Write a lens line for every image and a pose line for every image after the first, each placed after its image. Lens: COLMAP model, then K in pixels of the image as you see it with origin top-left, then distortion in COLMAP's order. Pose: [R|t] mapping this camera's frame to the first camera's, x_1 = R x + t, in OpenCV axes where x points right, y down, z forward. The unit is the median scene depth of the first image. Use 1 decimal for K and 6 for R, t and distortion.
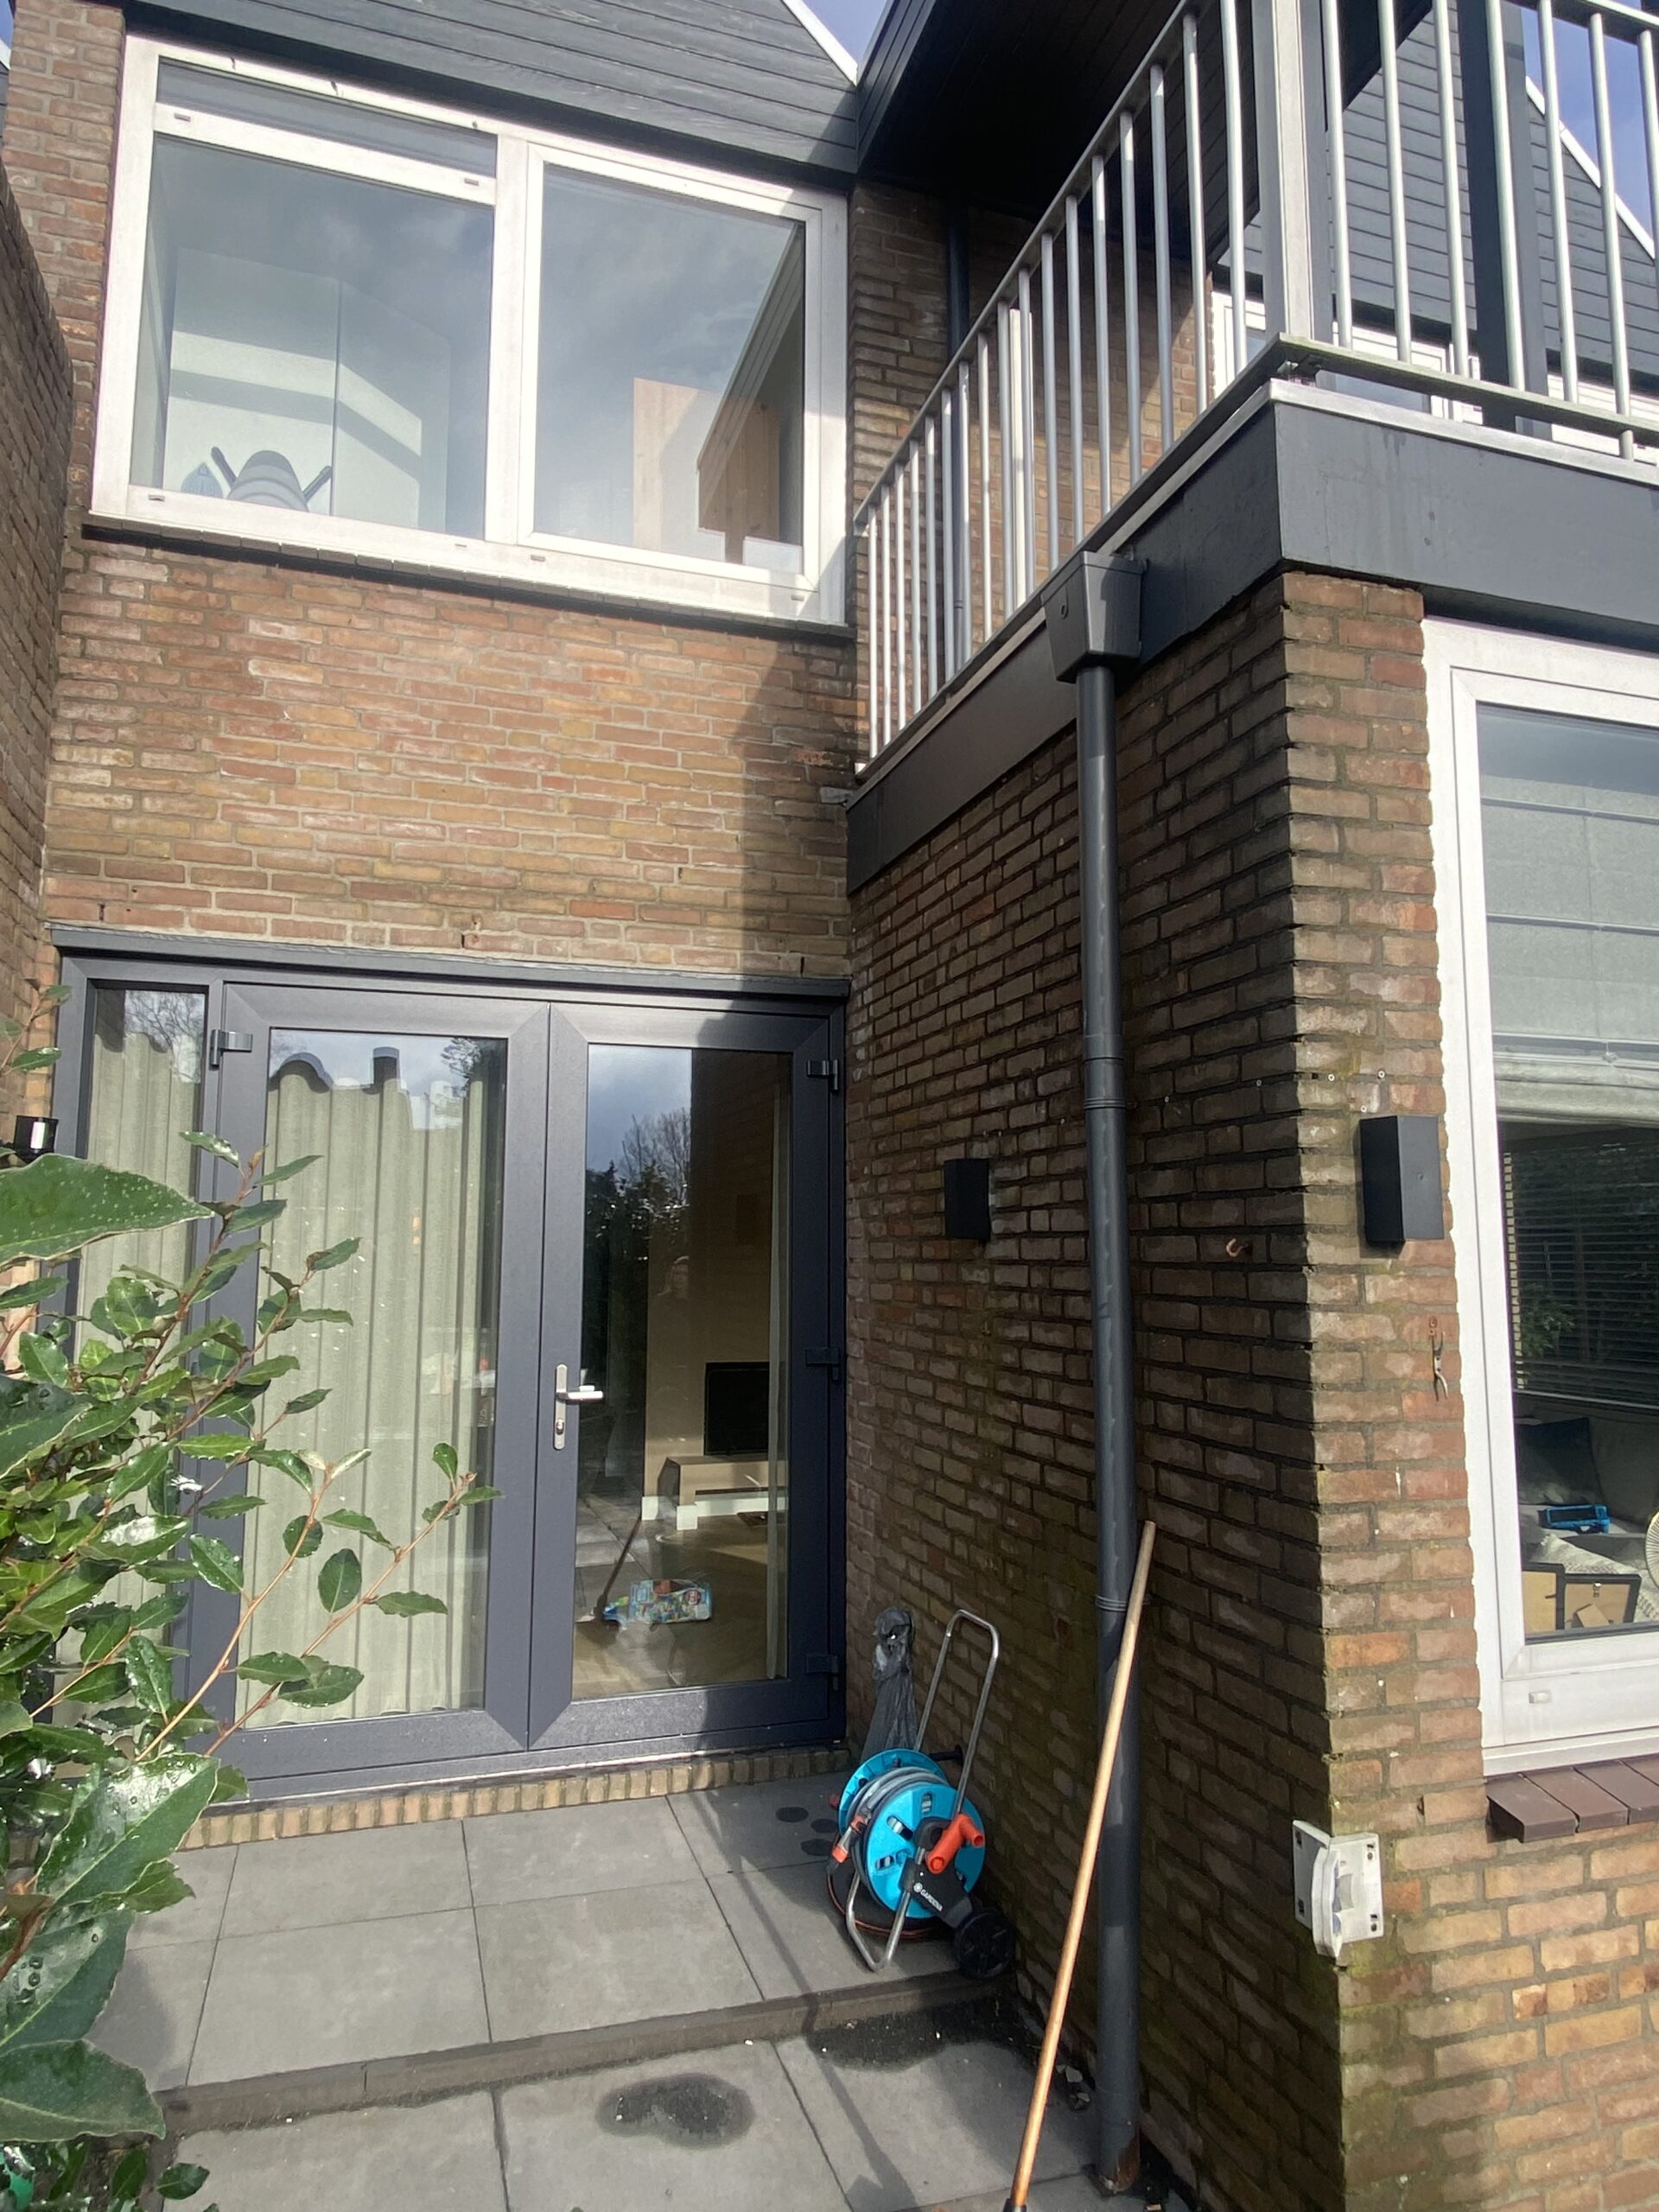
lens RADIAL K [[1352.2, 0, 829.5], [0, 1352.2, 1106.0], [0, 0, 1]] dist [0.028337, -0.024693]
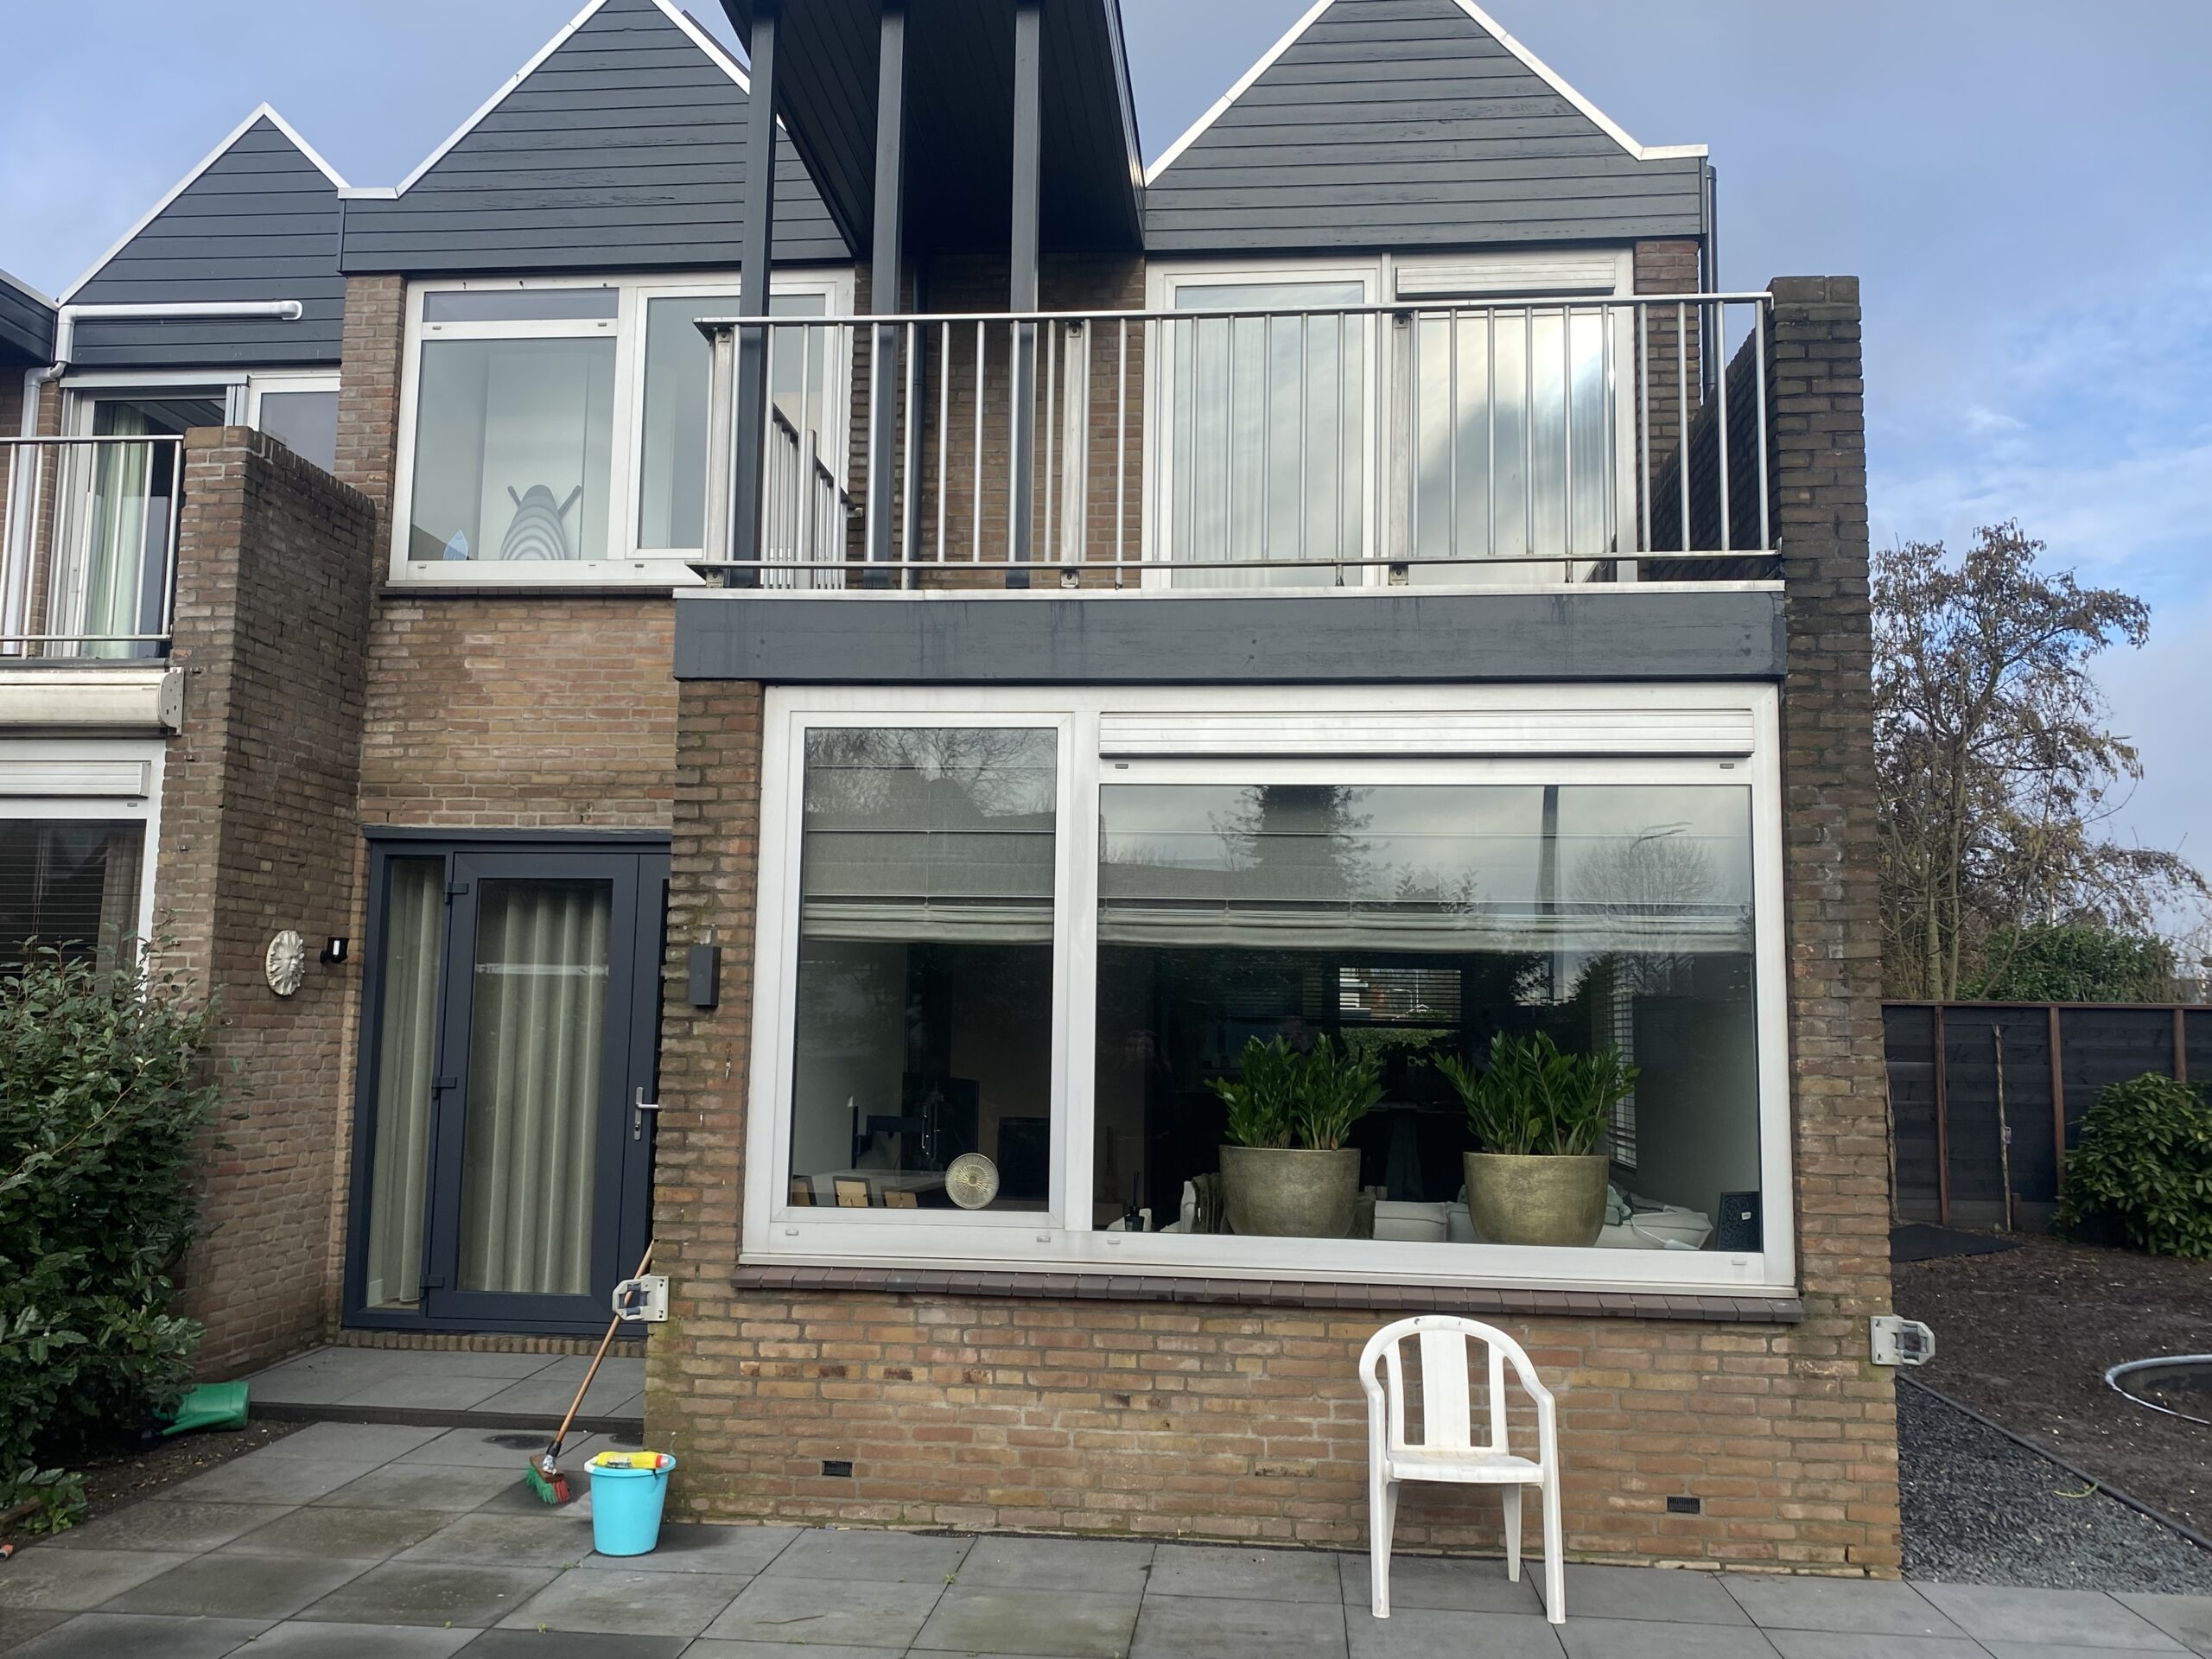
lens RADIAL K [[1802.7, 0, 1102.7], [0, 1802.7, 813.3], [0, 0, 1]] dist [0.057565, -0.001411]
pose [[0.918490, -0.035211, -0.393873, 1.212365], [0.029002, 0.999344, -0.021707, -0.069144], [0.394378, 0.008515, 0.918909, -0.772521]]
